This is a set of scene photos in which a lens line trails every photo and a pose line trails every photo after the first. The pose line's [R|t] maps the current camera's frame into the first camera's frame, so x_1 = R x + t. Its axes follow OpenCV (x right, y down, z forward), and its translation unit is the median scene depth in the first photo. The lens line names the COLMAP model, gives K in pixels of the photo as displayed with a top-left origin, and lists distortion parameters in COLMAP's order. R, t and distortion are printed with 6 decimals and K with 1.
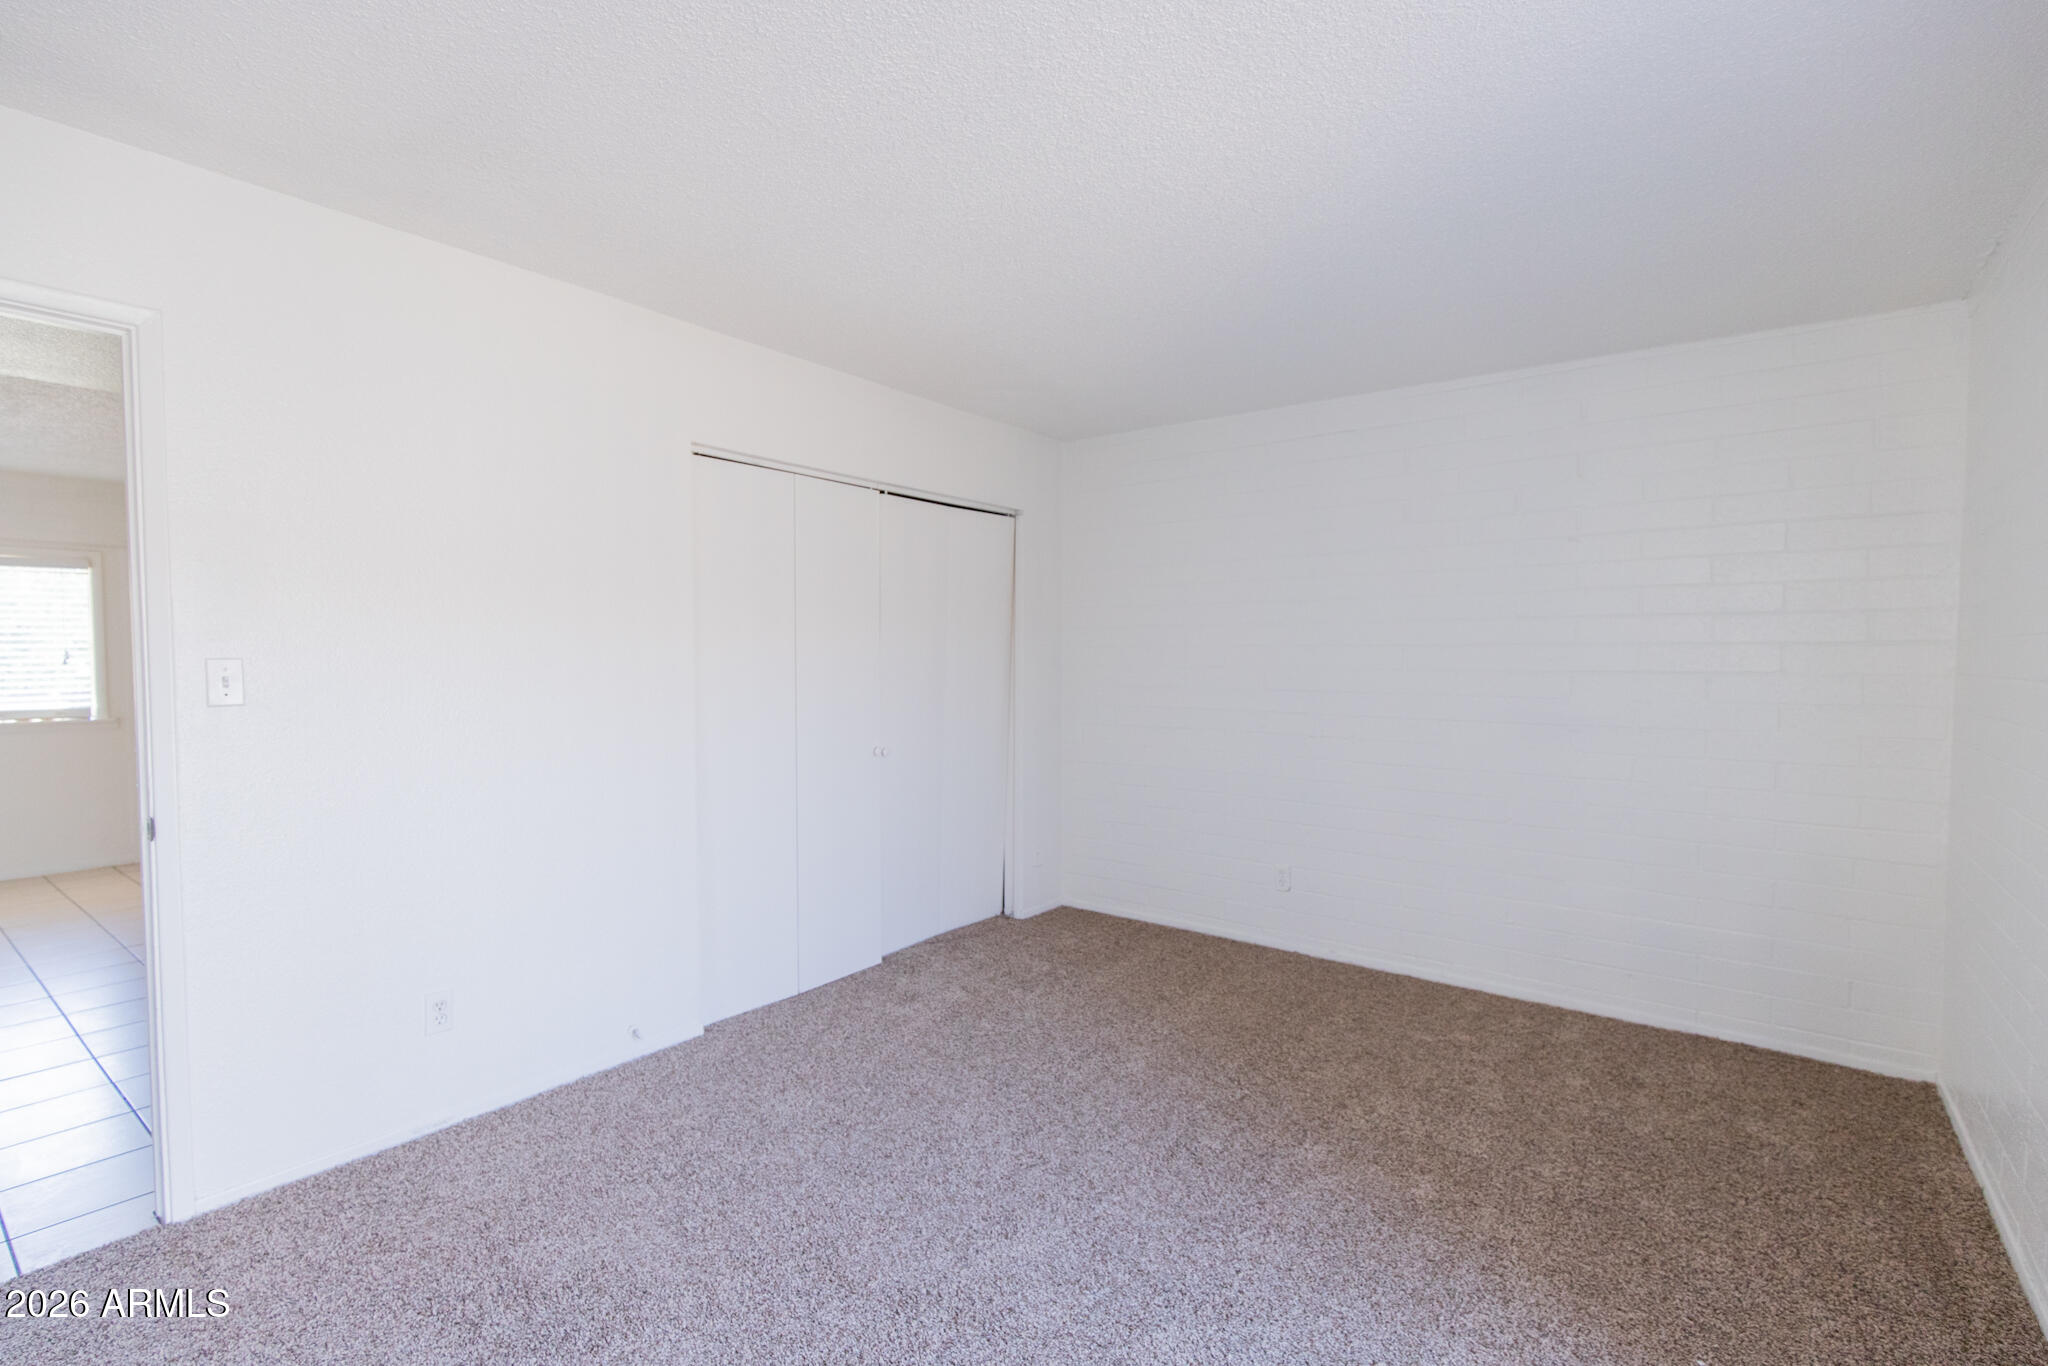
lens RADIAL K [[926.2, 0, 1024.0], [0, 926.2, 683.0], [0, 0, 1]] dist [0.000518, 0.000055]
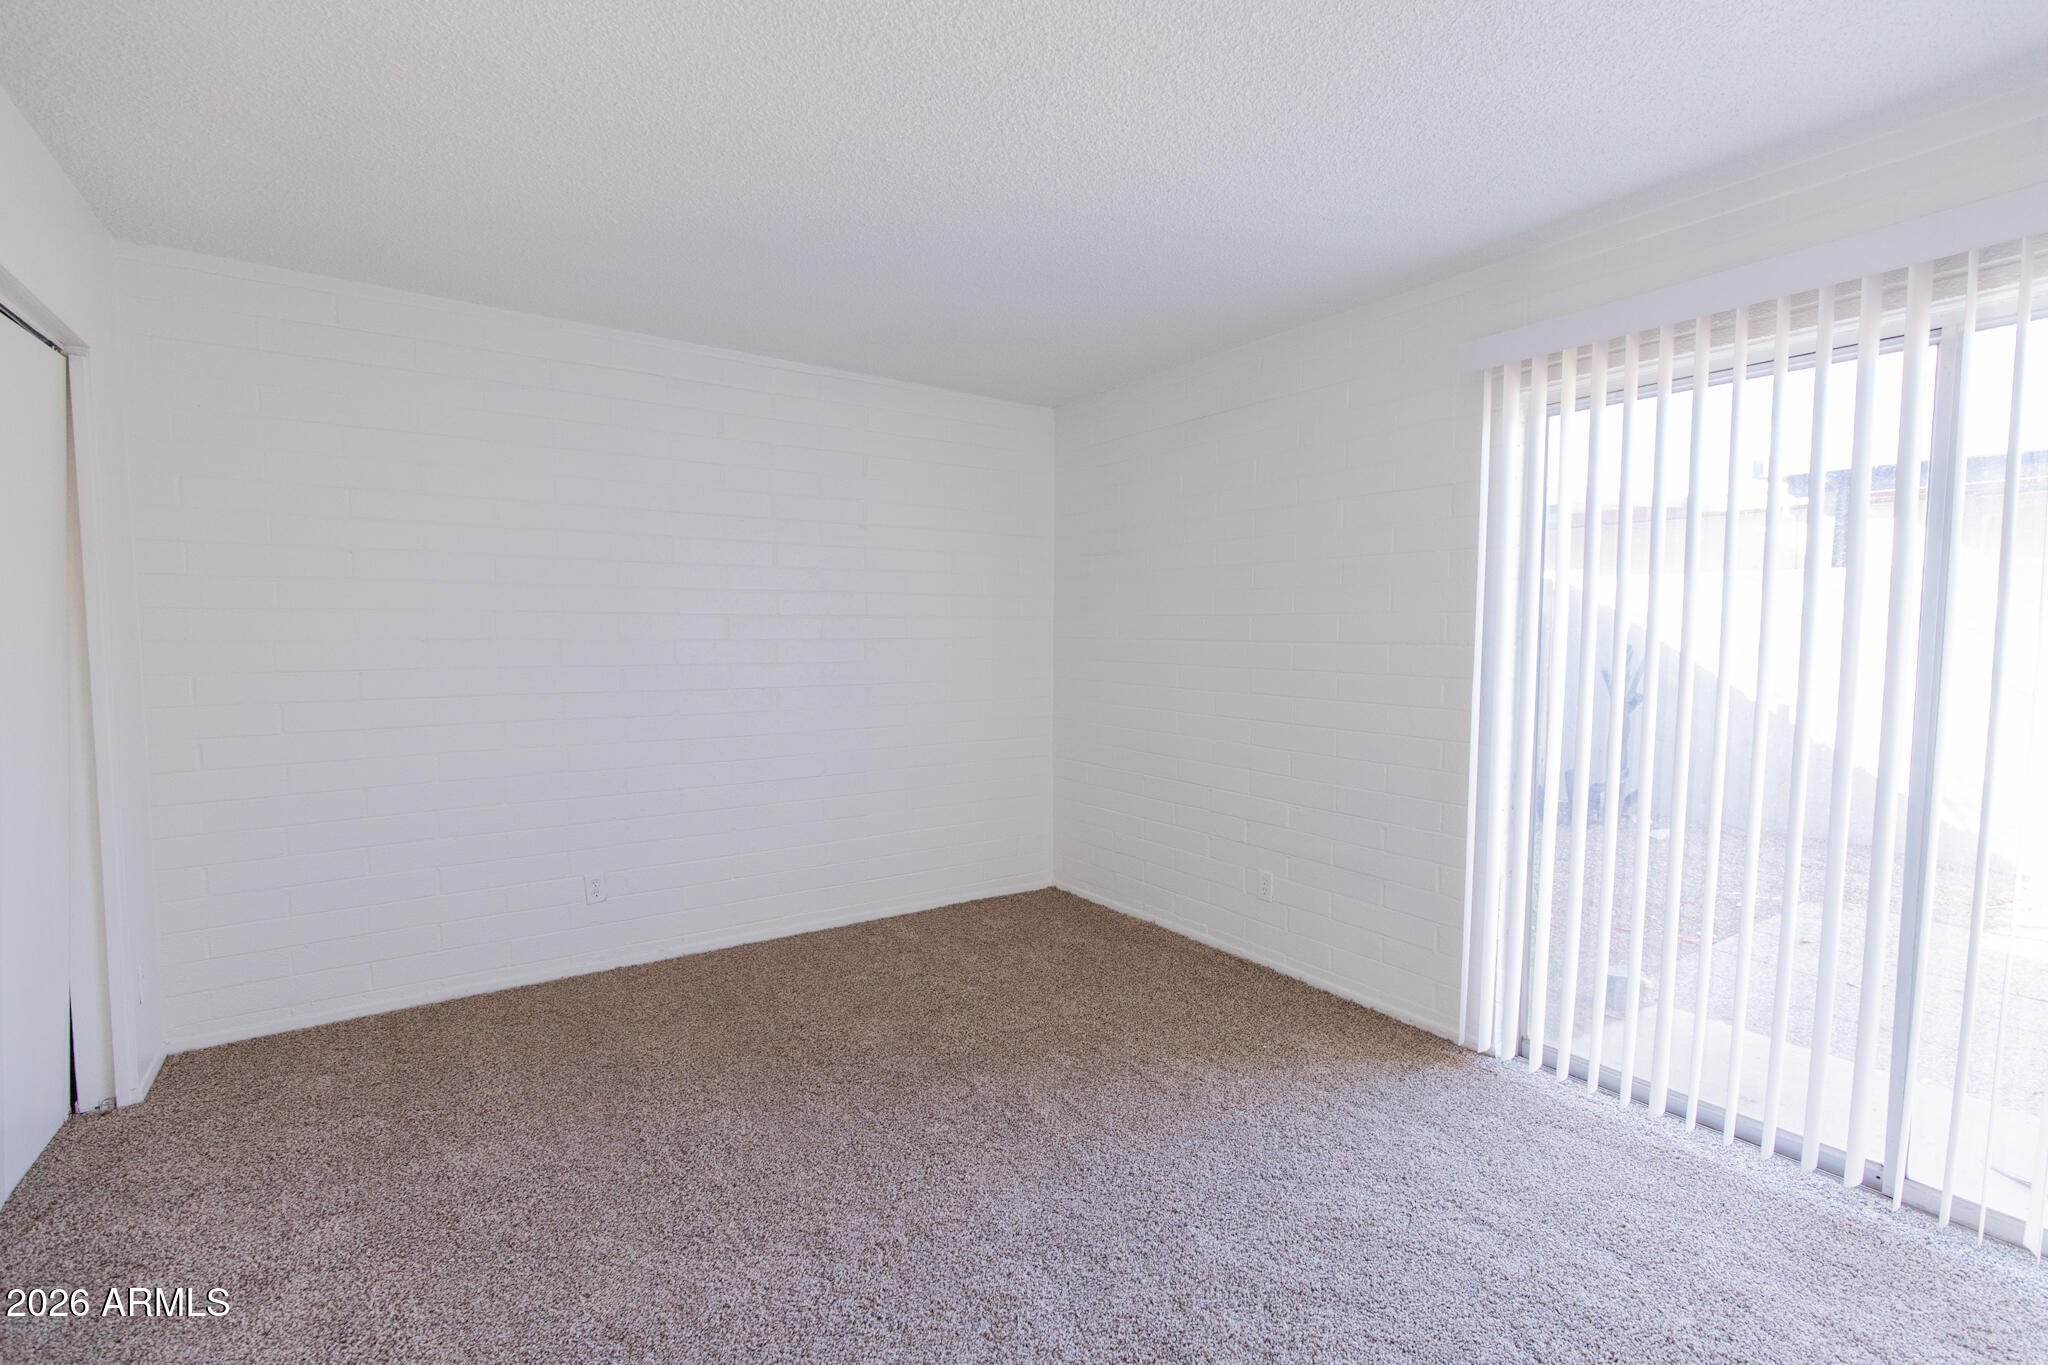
lens RADIAL K [[926.2, 0, 1024.0], [0, 926.2, 682.5], [0, 0, 1]] dist [0.000518, 0.000055]
pose [[0.301425, -0.057709, 0.951742, -0.479733], [0.023938, 0.998310, 0.052951, -0.014545], [-0.953189, 0.006822, 0.302297, 0.447348]]
